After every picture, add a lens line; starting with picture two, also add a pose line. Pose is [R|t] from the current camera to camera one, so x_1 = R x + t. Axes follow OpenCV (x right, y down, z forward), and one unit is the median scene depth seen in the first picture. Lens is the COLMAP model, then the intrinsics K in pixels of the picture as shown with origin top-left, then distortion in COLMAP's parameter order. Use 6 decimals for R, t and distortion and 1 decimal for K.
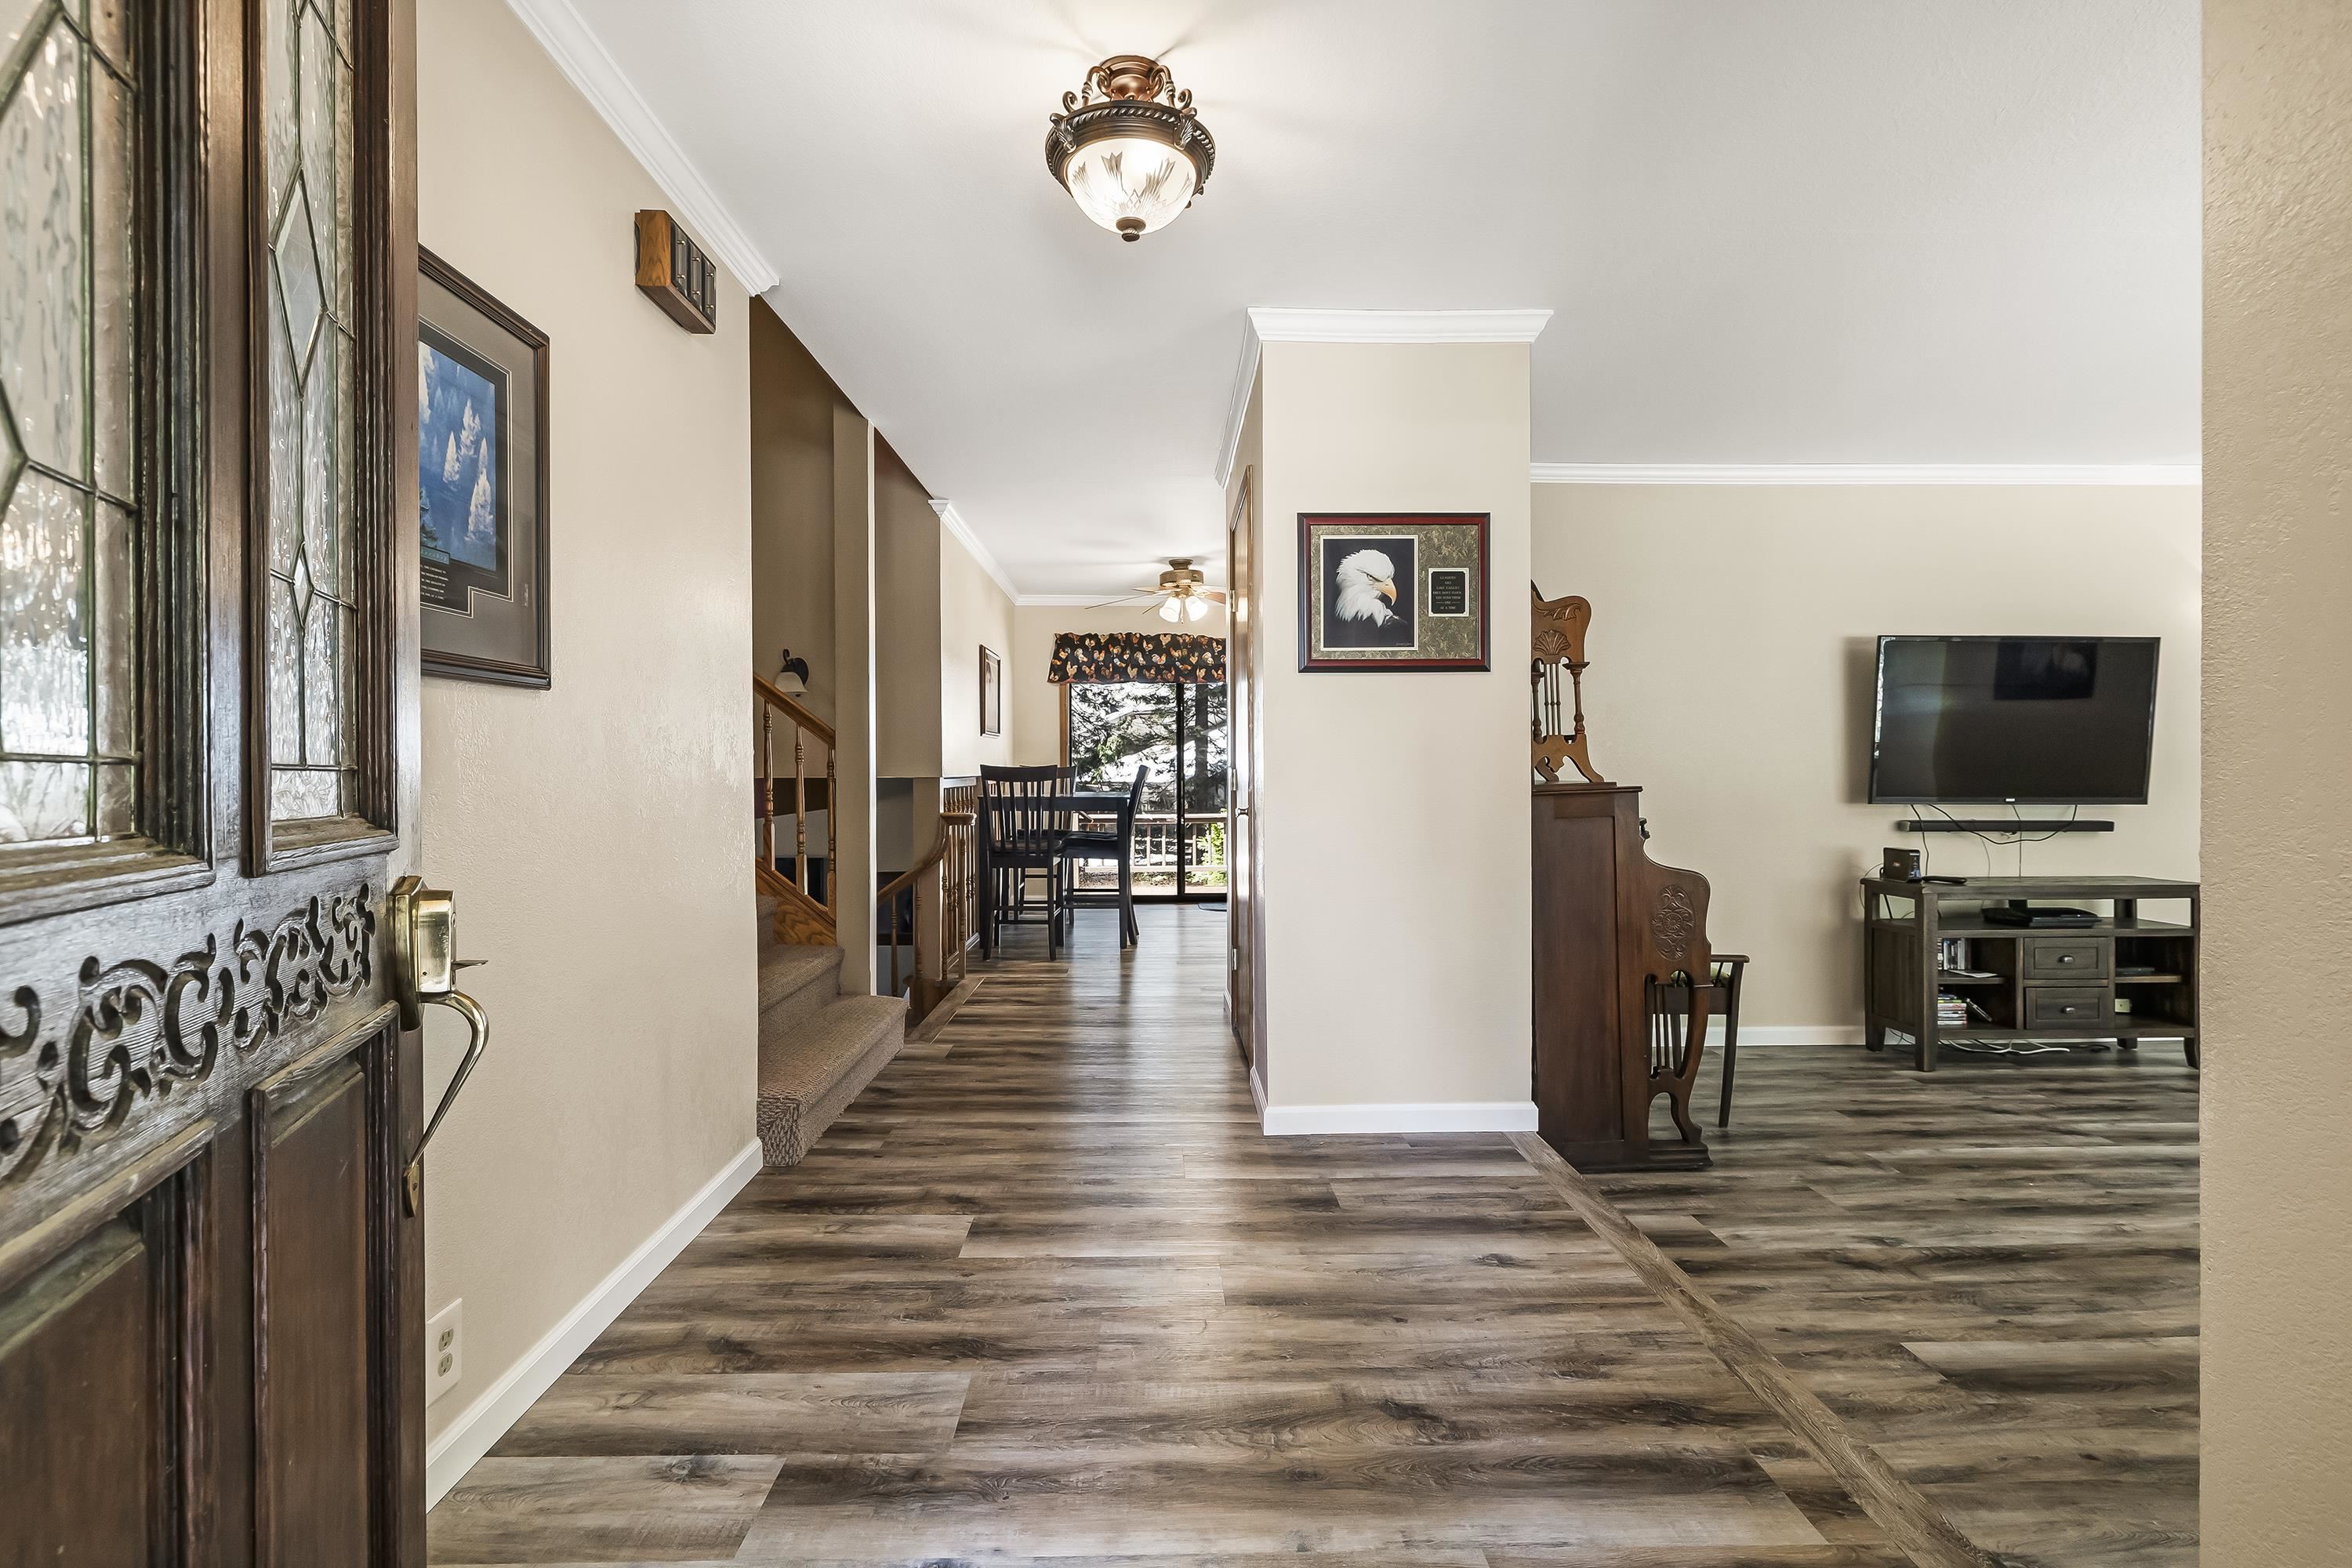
lens RADIAL K [[1058.4, 0, 1175.6], [0, 1058.4, 777.2], [0, 0, 1]] dist [-0.001729, 0.000356]
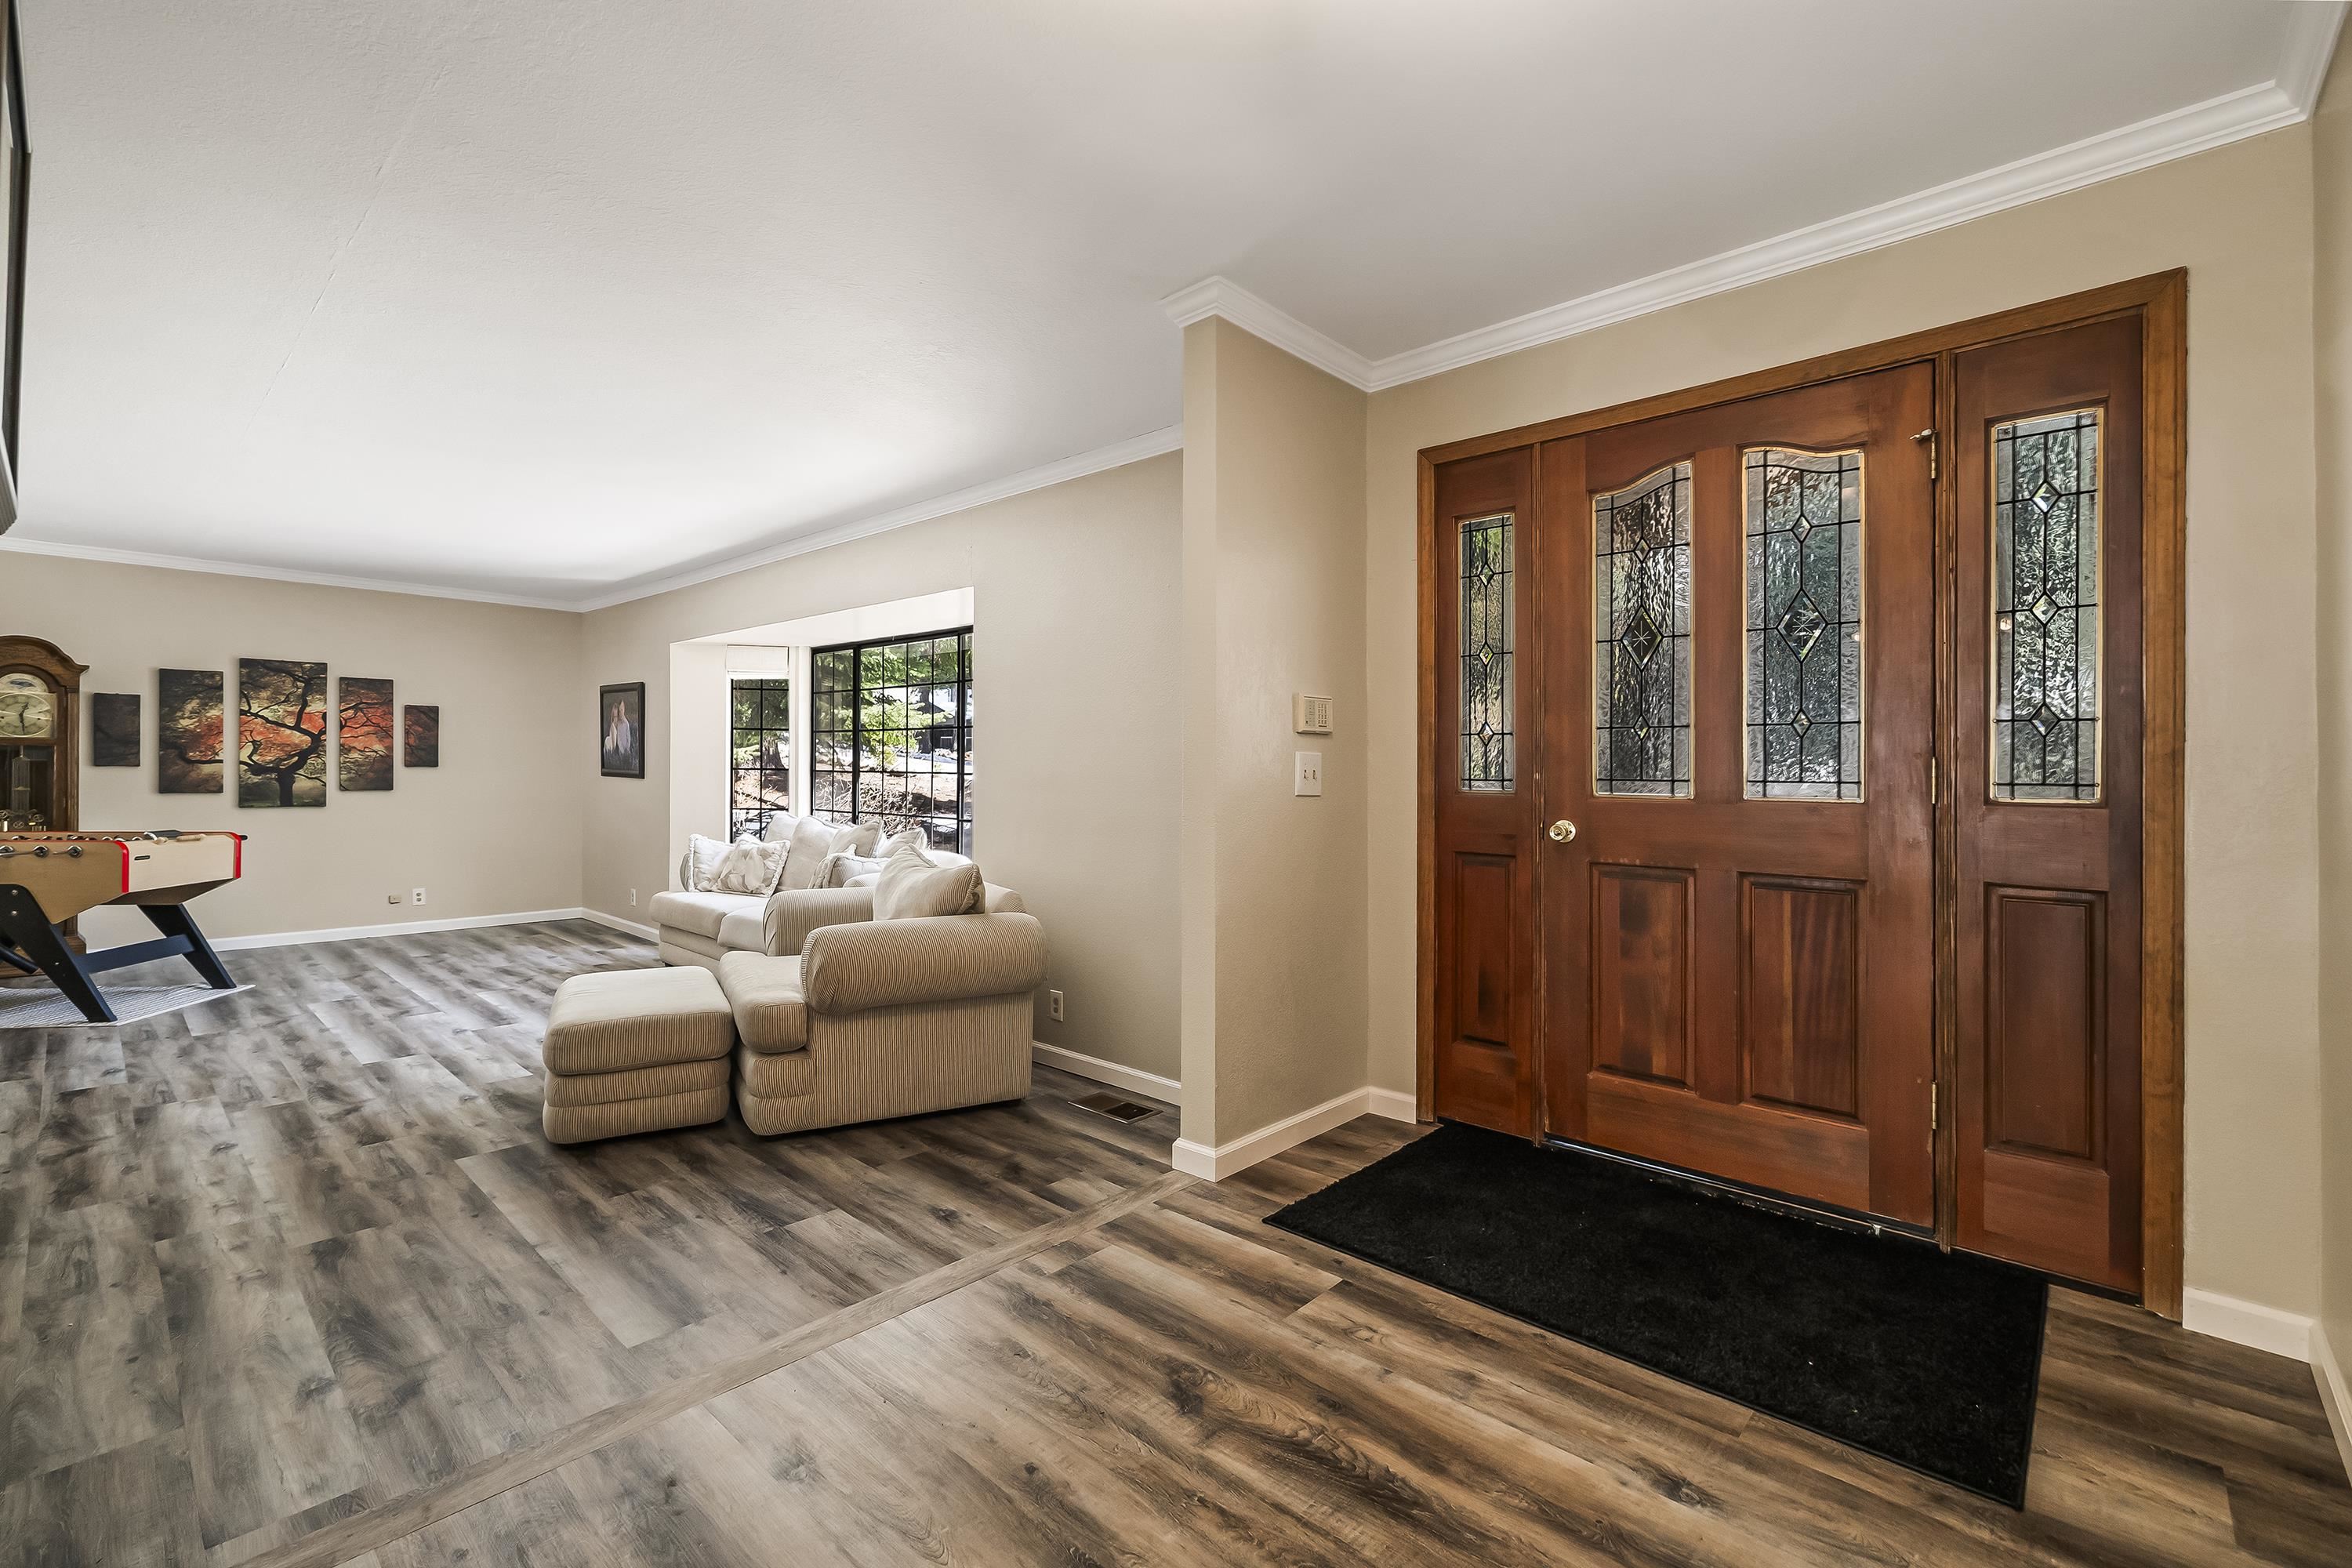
lens RADIAL K [[1004.8, 0, 1181.9], [0, 1004.8, 772.7], [0, 0, 1]] dist [0.001809, 0.000398]
pose [[-0.720365, -0.004777, 0.693578, -0.342513], [-0.002593, 0.999988, 0.004194, -0.019449], [-0.693590, 0.001223, -0.720369, 1.258148]]
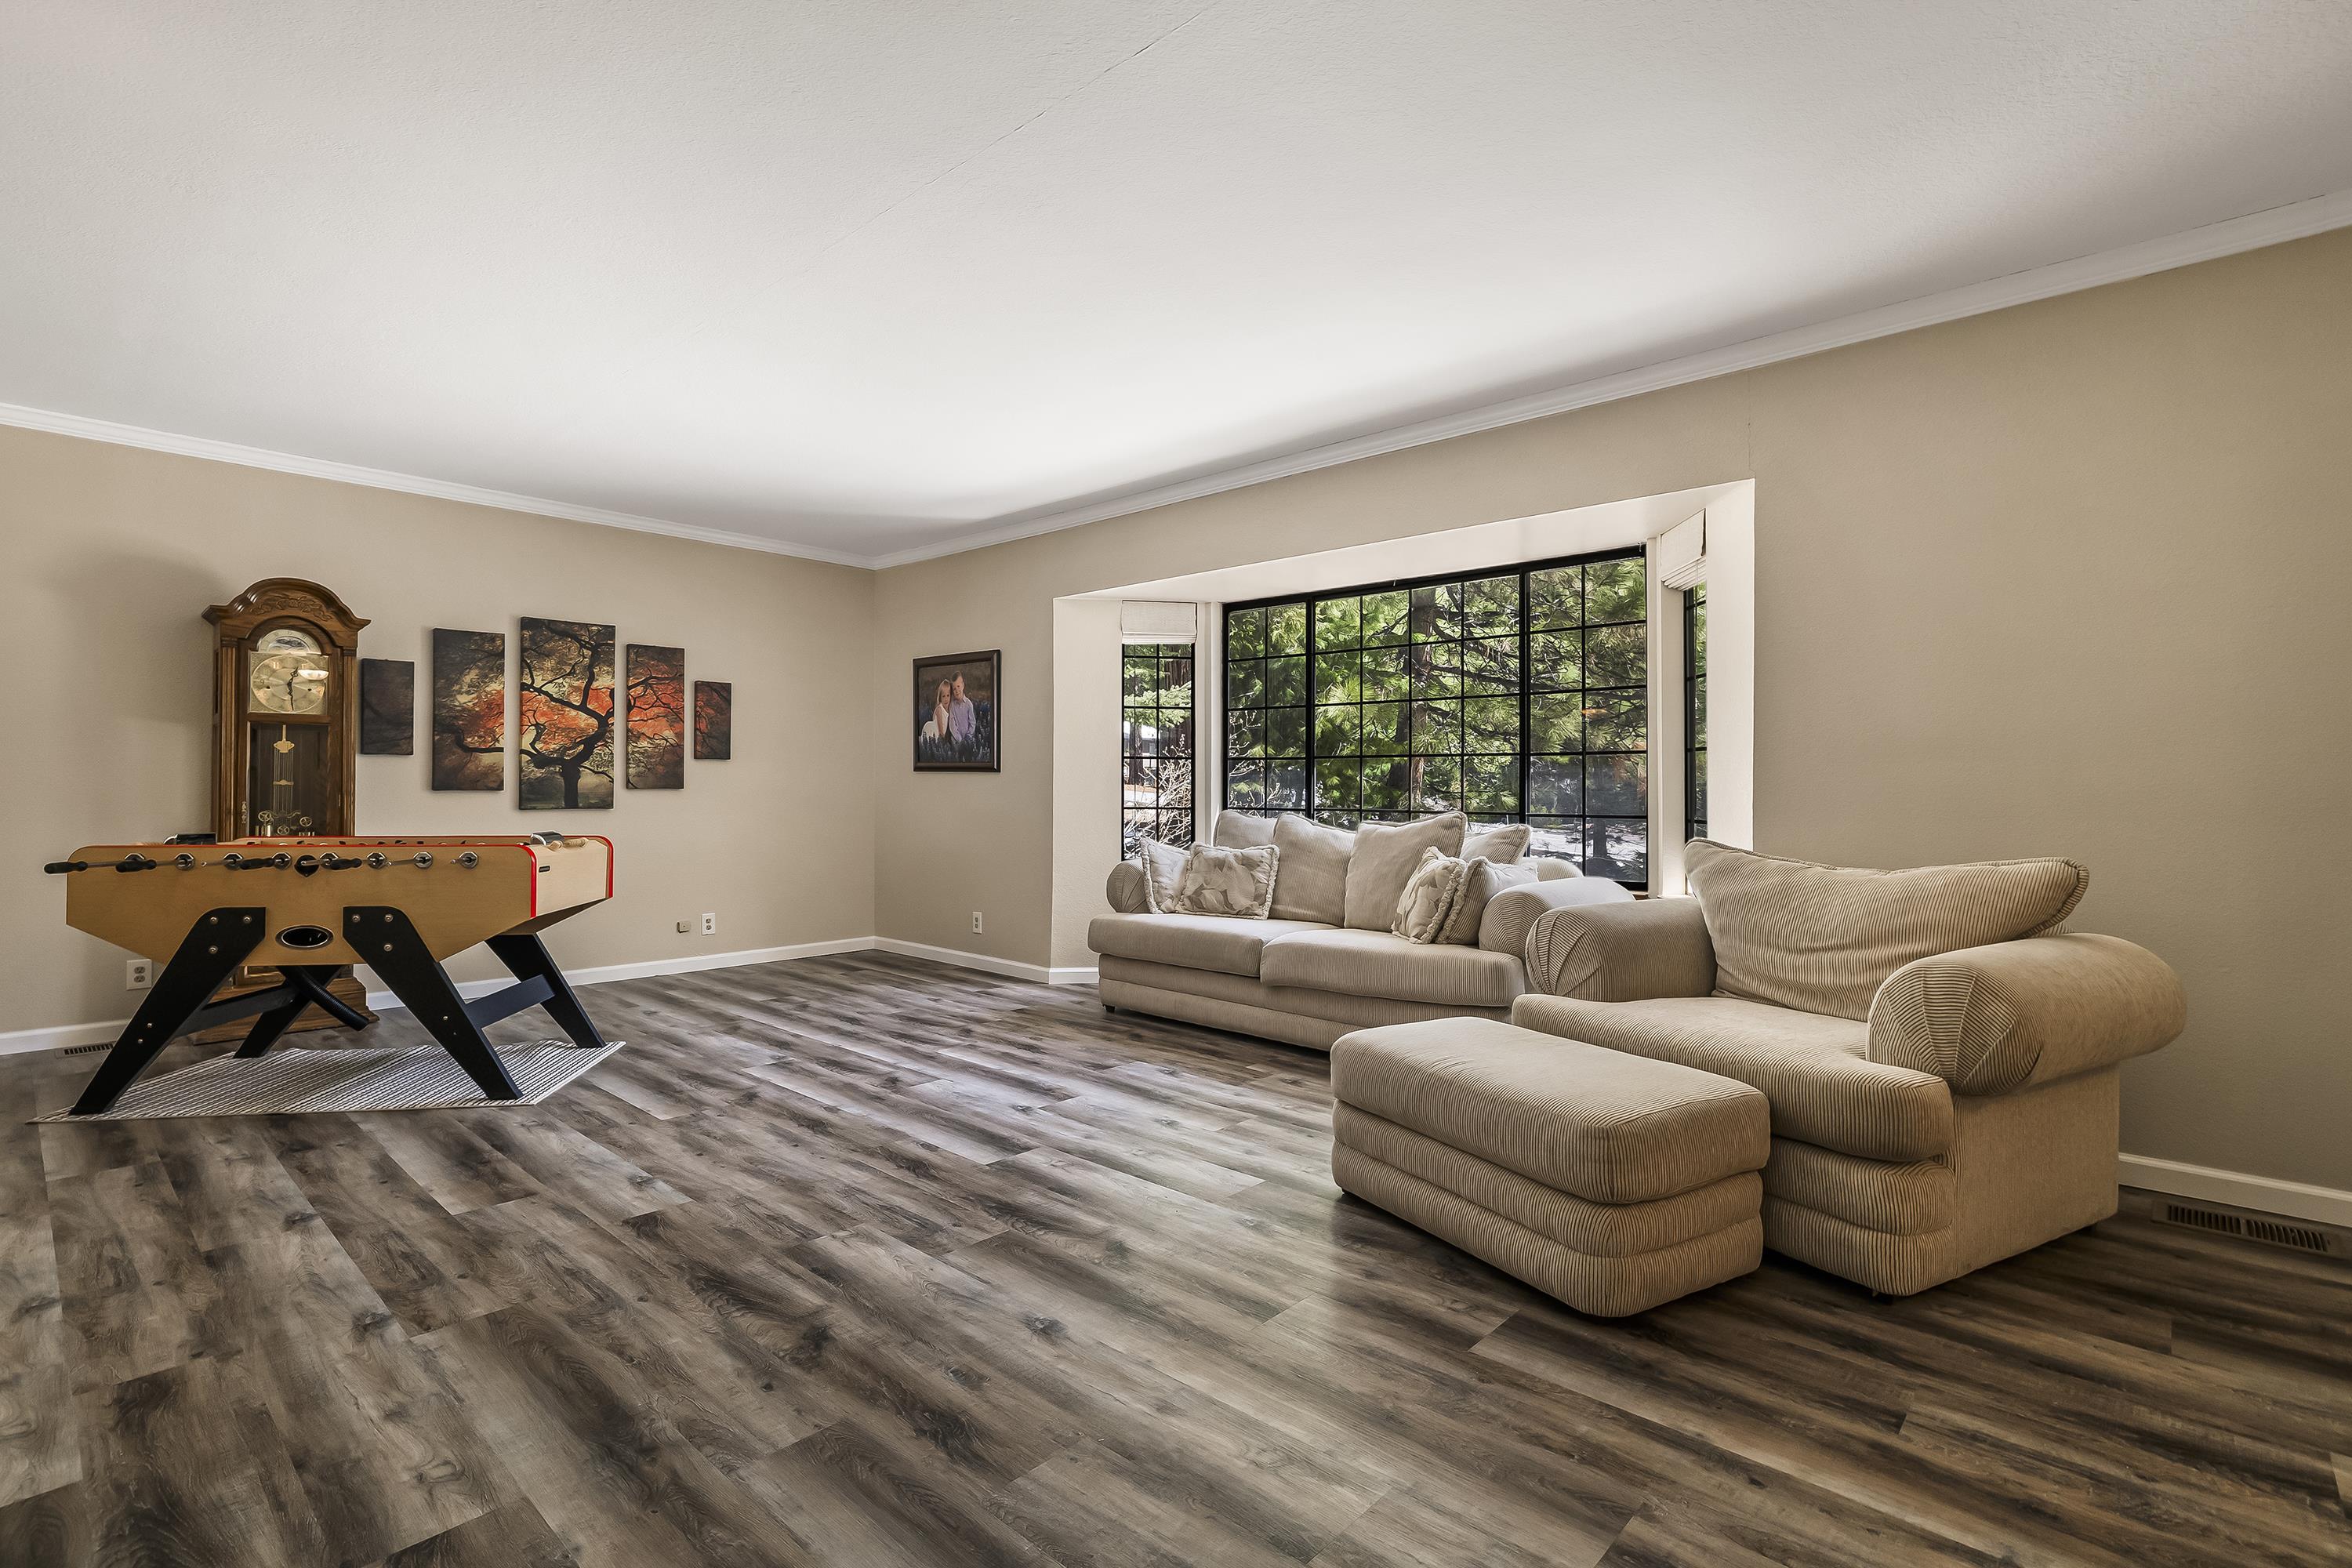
lens RADIAL K [[1058.4, 0, 1175.3], [0, 1058.4, 788.9], [0, 0, 1]] dist [-0.001729, 0.000356]
pose [[-0.727439, 0.001900, 0.686170, 0.838285], [0.004168, 0.999990, 0.001649, 0.050104], [-0.686160, 0.004060, -0.727440, 1.729131]]
